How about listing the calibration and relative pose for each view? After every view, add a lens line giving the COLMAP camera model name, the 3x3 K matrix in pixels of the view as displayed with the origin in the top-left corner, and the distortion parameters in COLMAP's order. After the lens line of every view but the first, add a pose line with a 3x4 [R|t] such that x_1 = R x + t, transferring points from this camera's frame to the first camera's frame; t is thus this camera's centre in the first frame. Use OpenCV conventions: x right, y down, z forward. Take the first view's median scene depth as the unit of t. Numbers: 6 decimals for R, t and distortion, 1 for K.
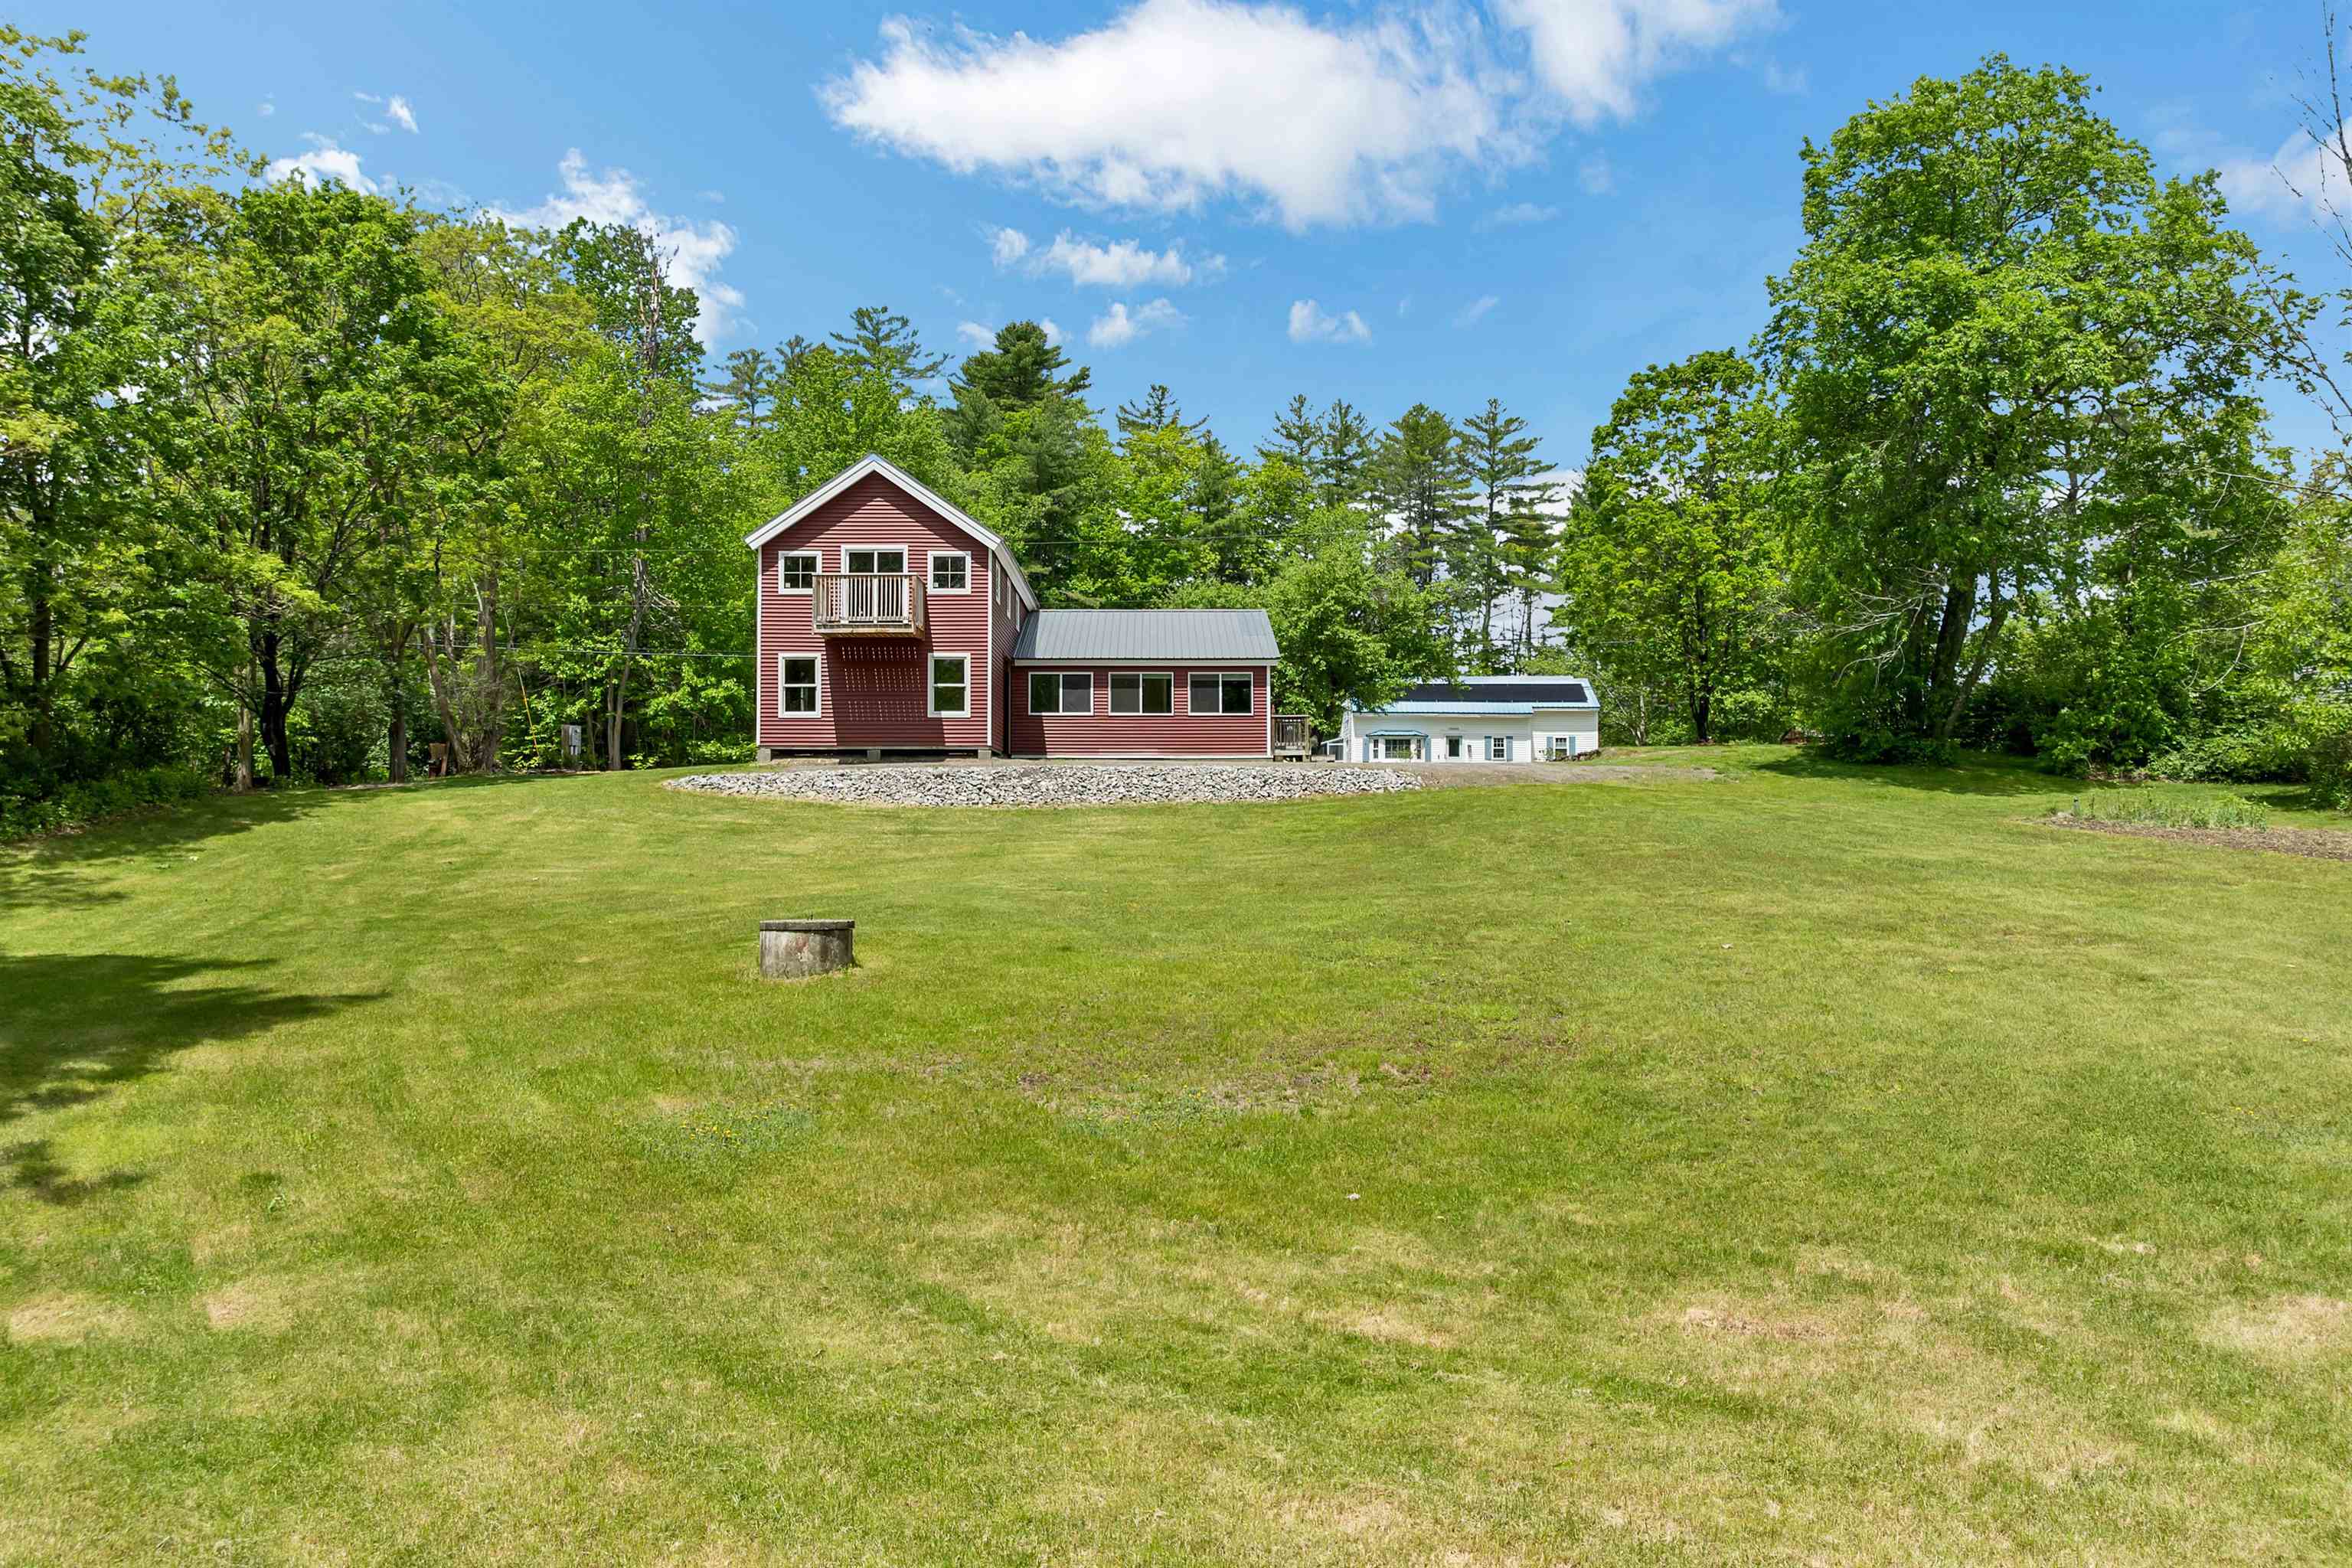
lens RADIAL K [[1688.6, 0, 1187.1], [0, 1688.6, 797.0], [0, 0, 1]] dist [-0.042845, 0.006969]
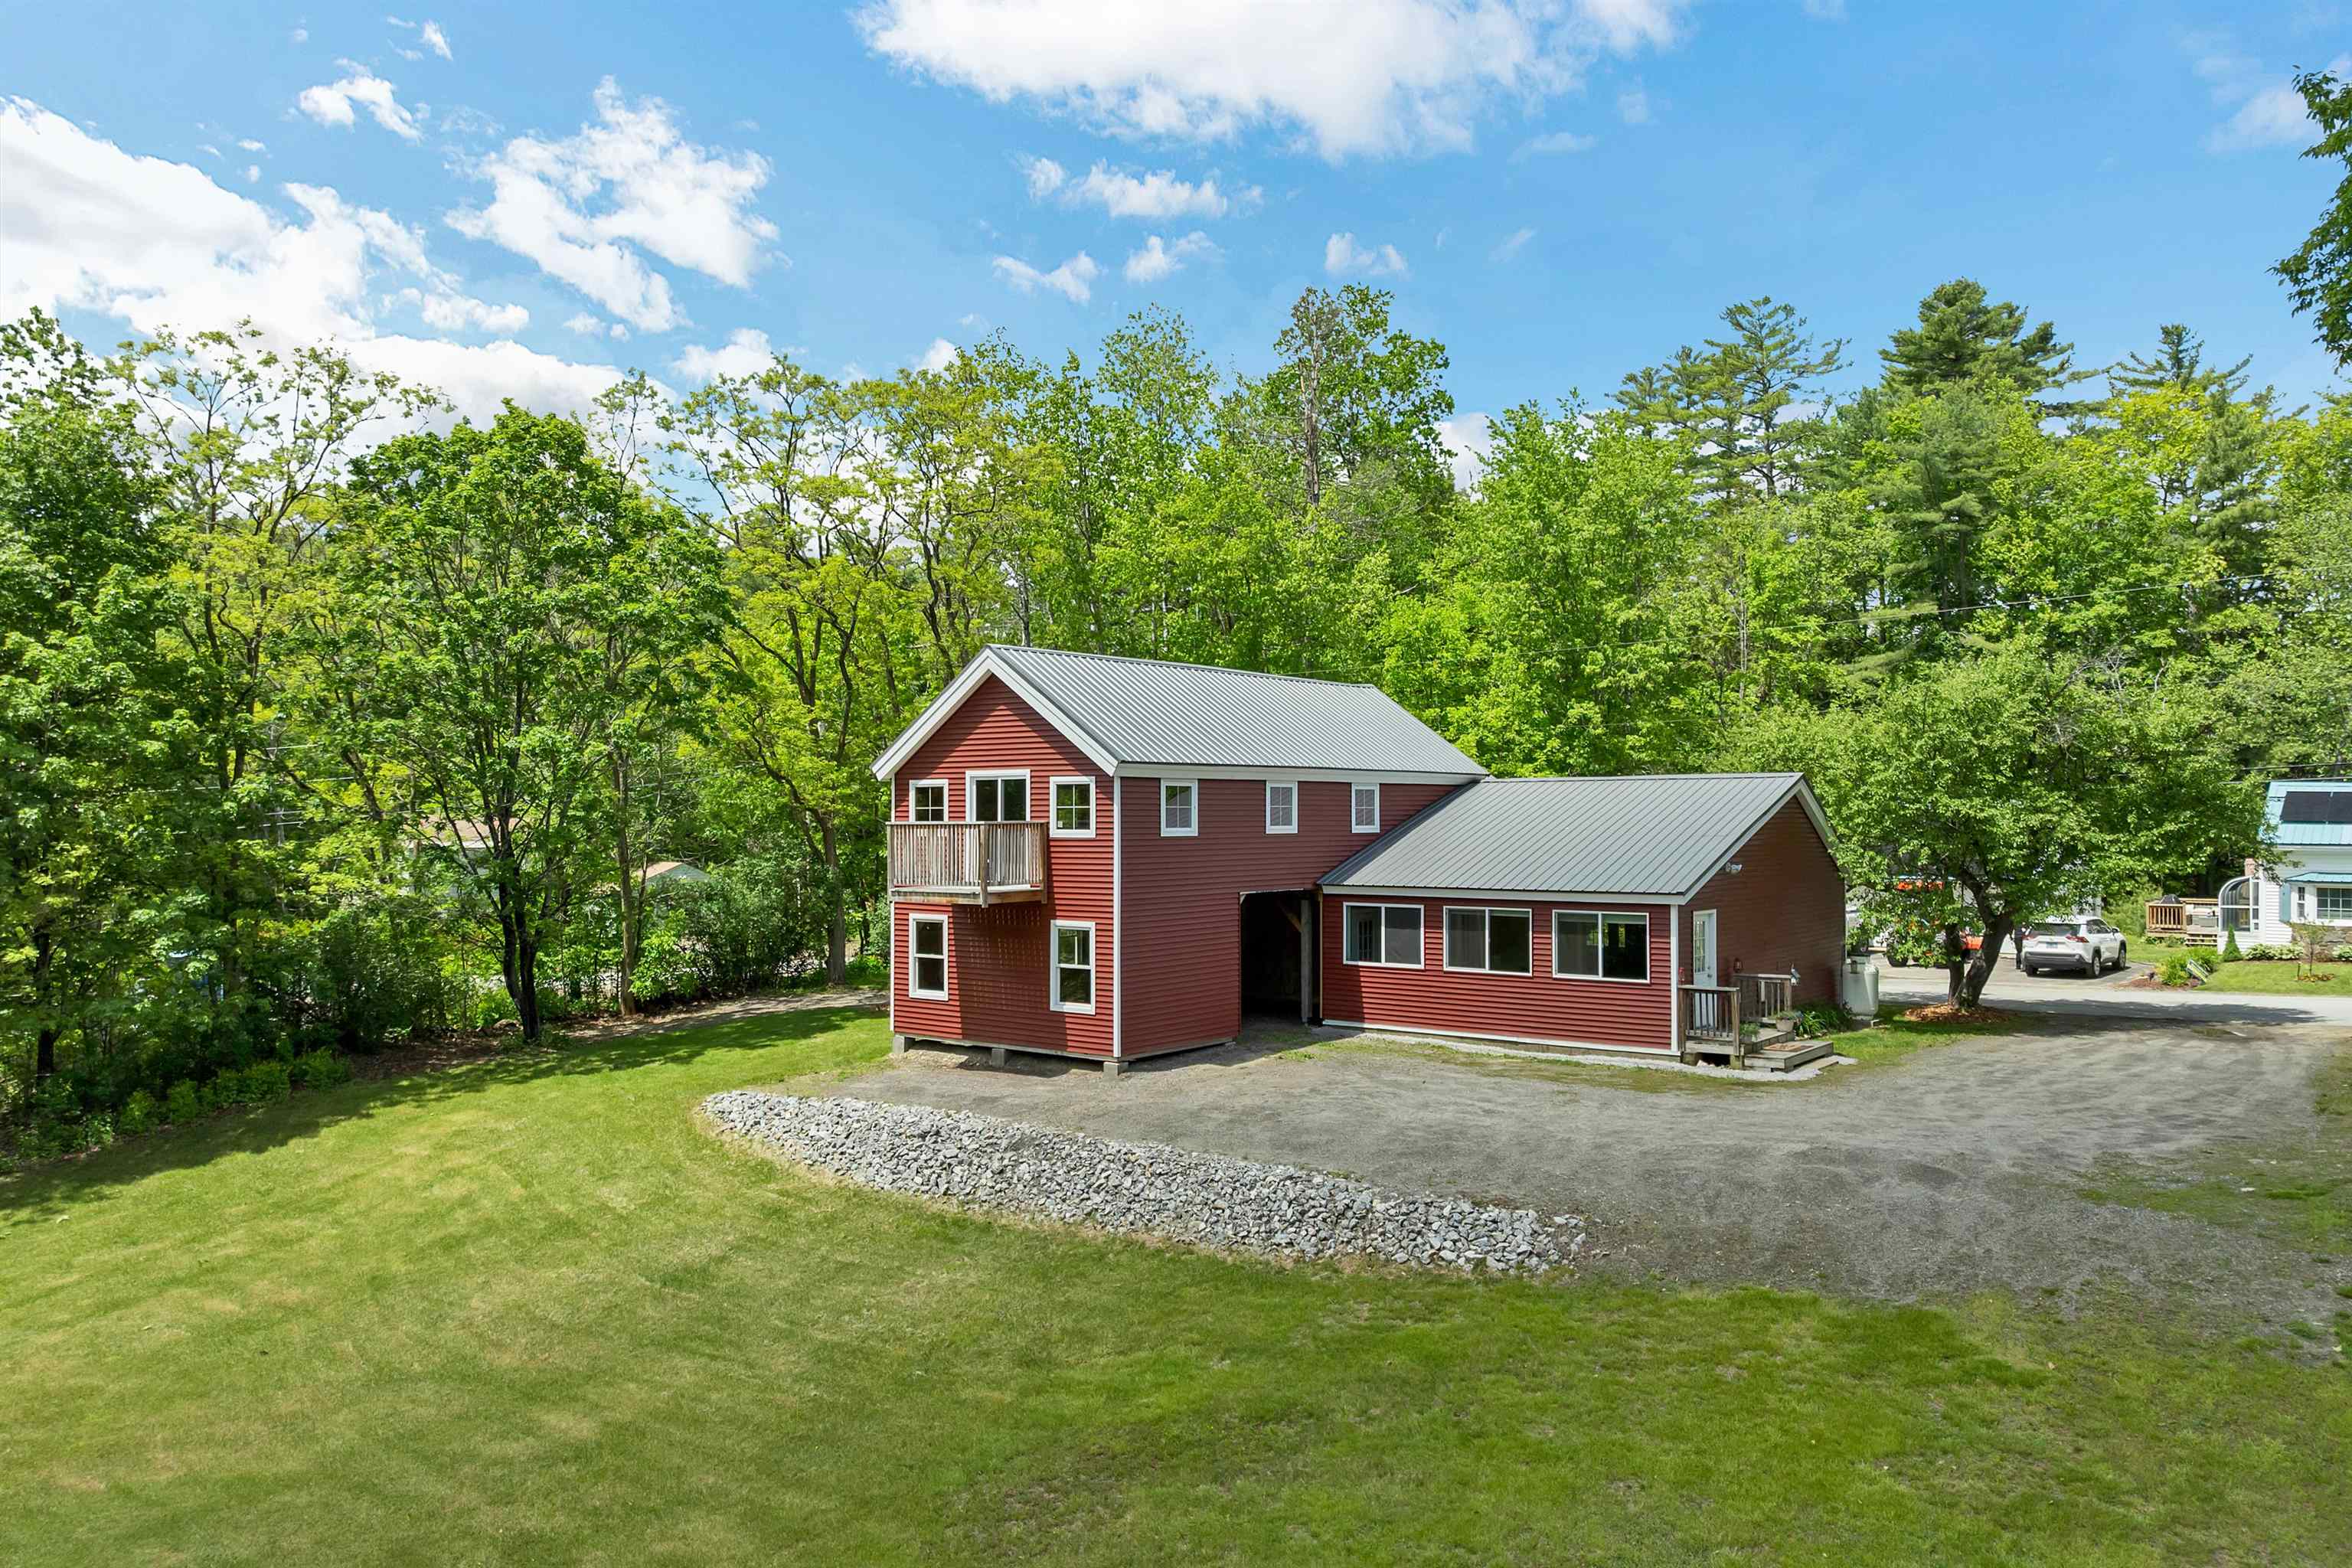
lens RADIAL K [[1688.6, 0, 1174.1], [0, 1688.6, 777.7], [0, 0, 1]] dist [-0.042845, 0.006969]
pose [[0.764731, -0.015676, -0.644159, 0.138719], [0.013444, 0.999875, -0.008373, -0.055151], [0.644210, -0.002257, 0.764846, 0.191960]]
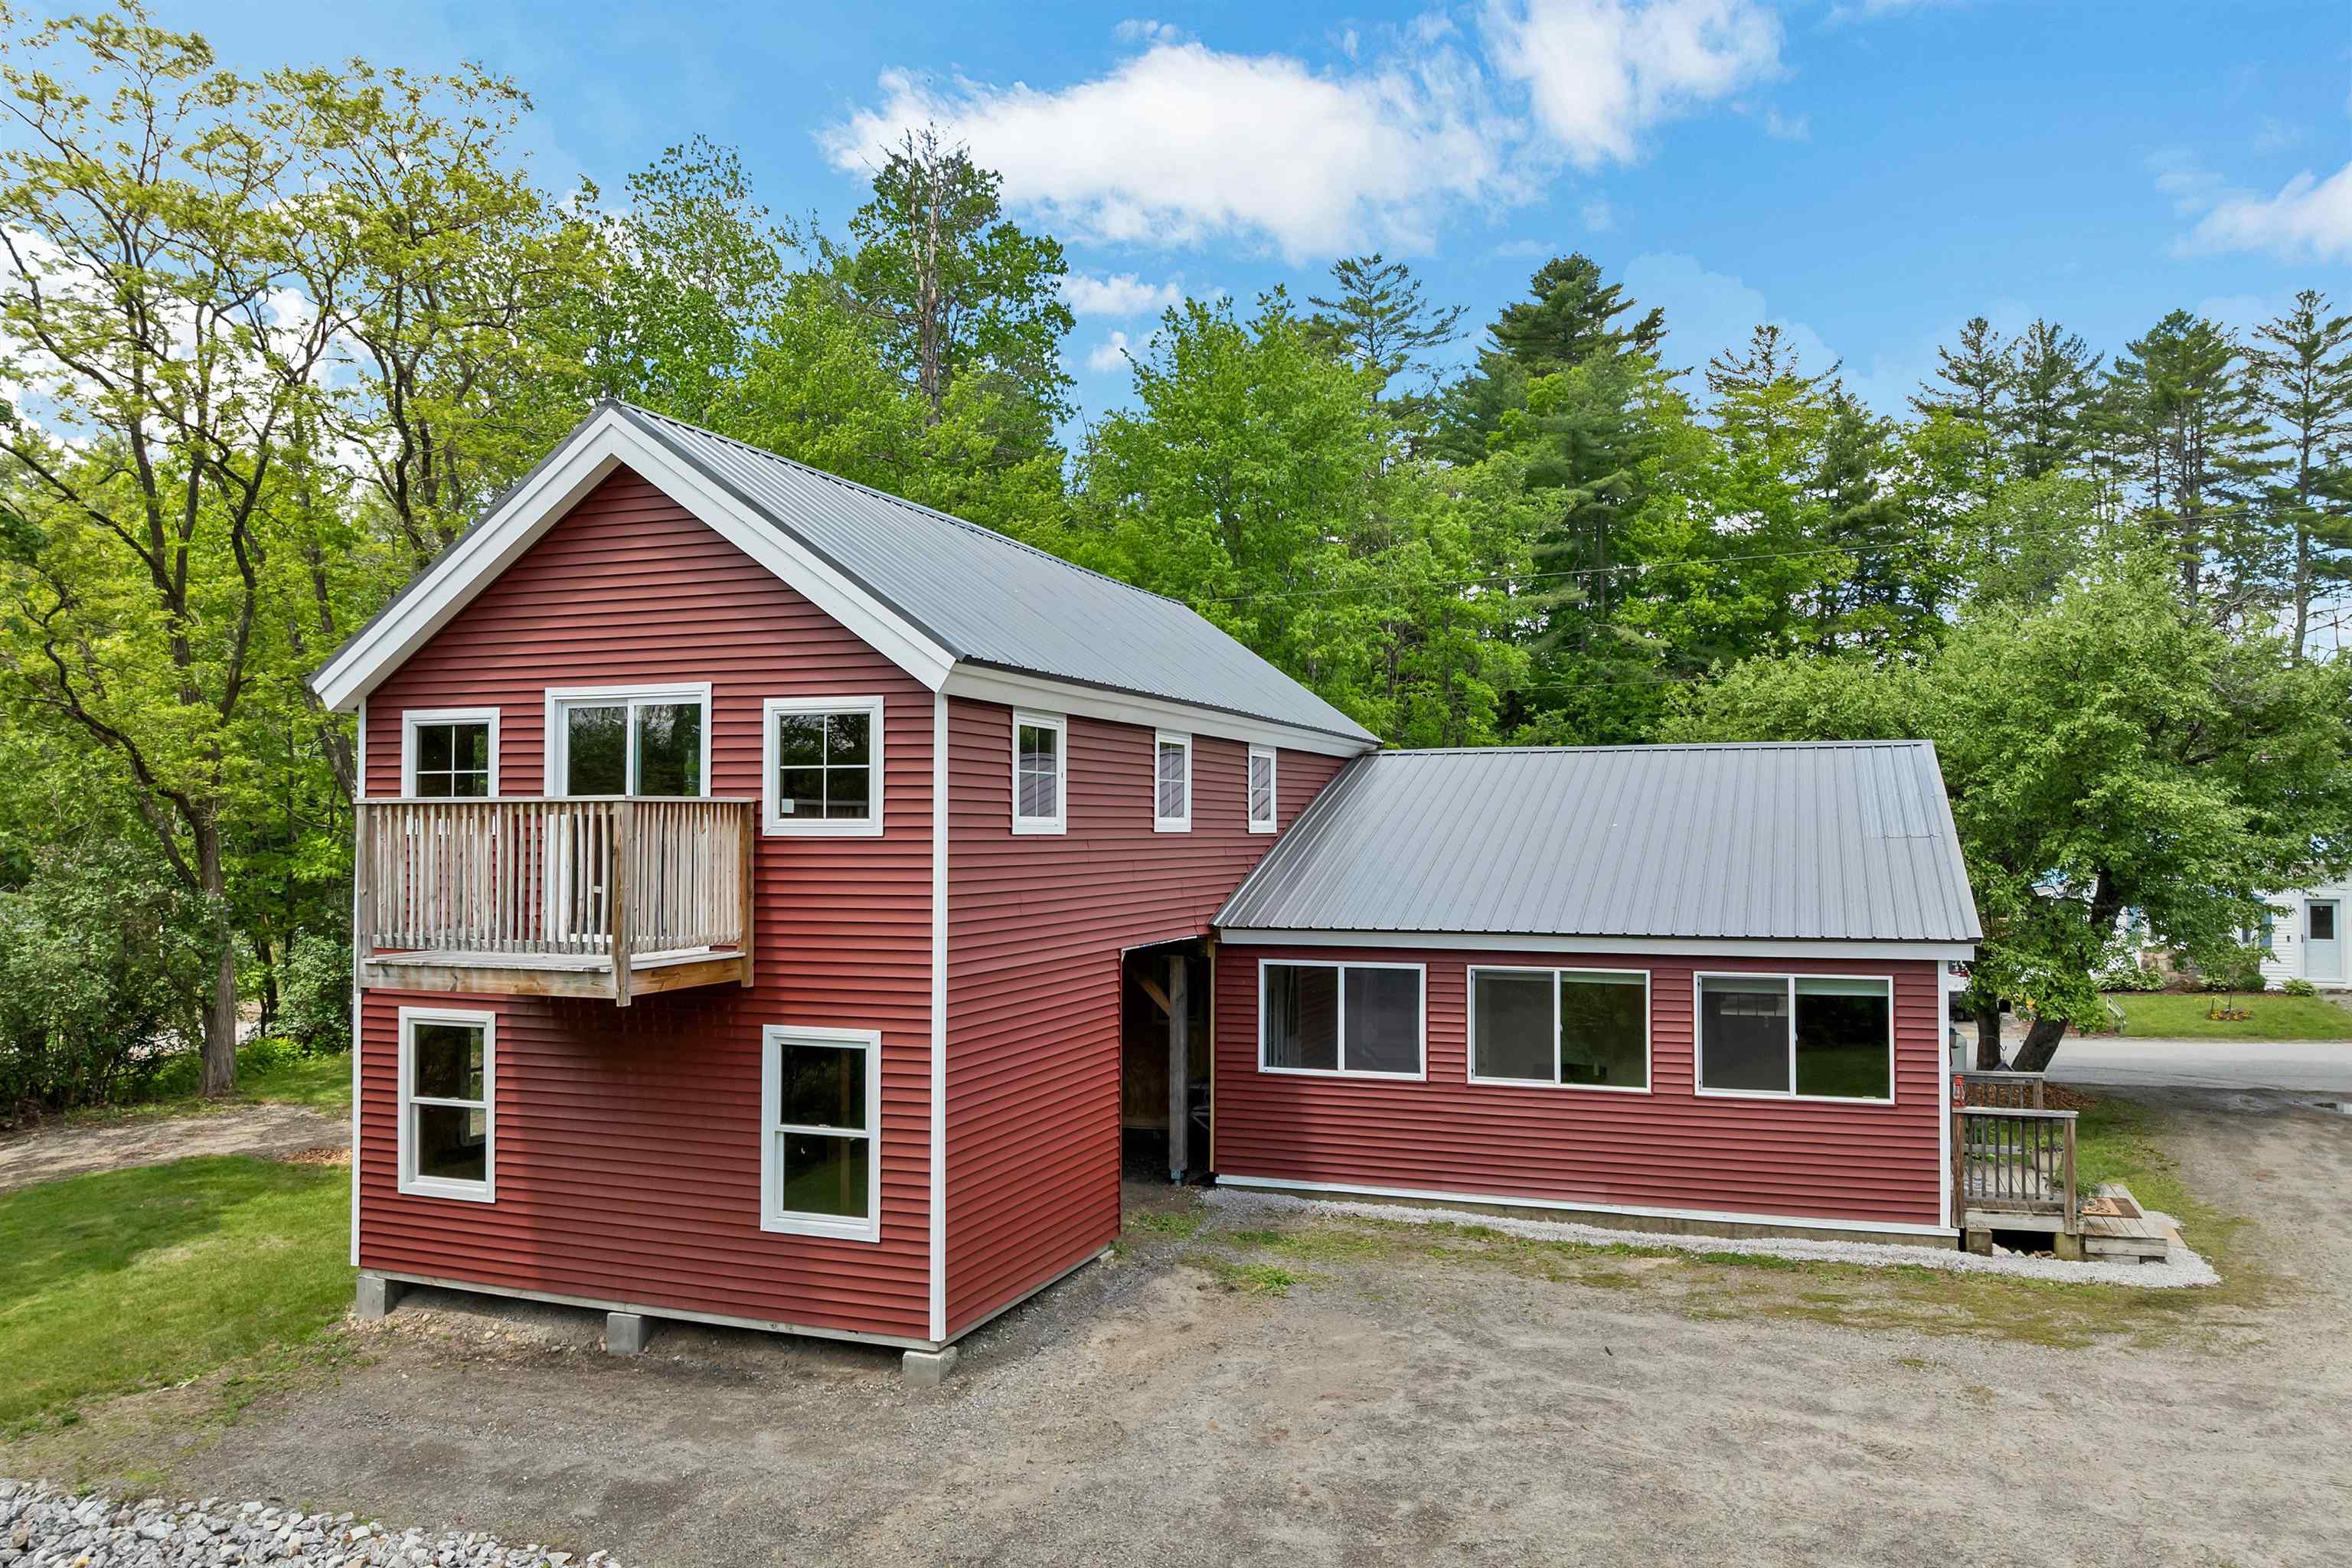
lens RADIAL K [[1688.6, 0, 1179.9], [0, 1688.6, 781.8], [0, 0, 1]] dist [-0.042845, 0.006969]
pose [[0.930280, -0.009373, -0.366731, 0.013552], [0.005287, 0.999912, -0.012144, -0.050082], [0.366812, 0.009359, 0.930248, 0.291594]]
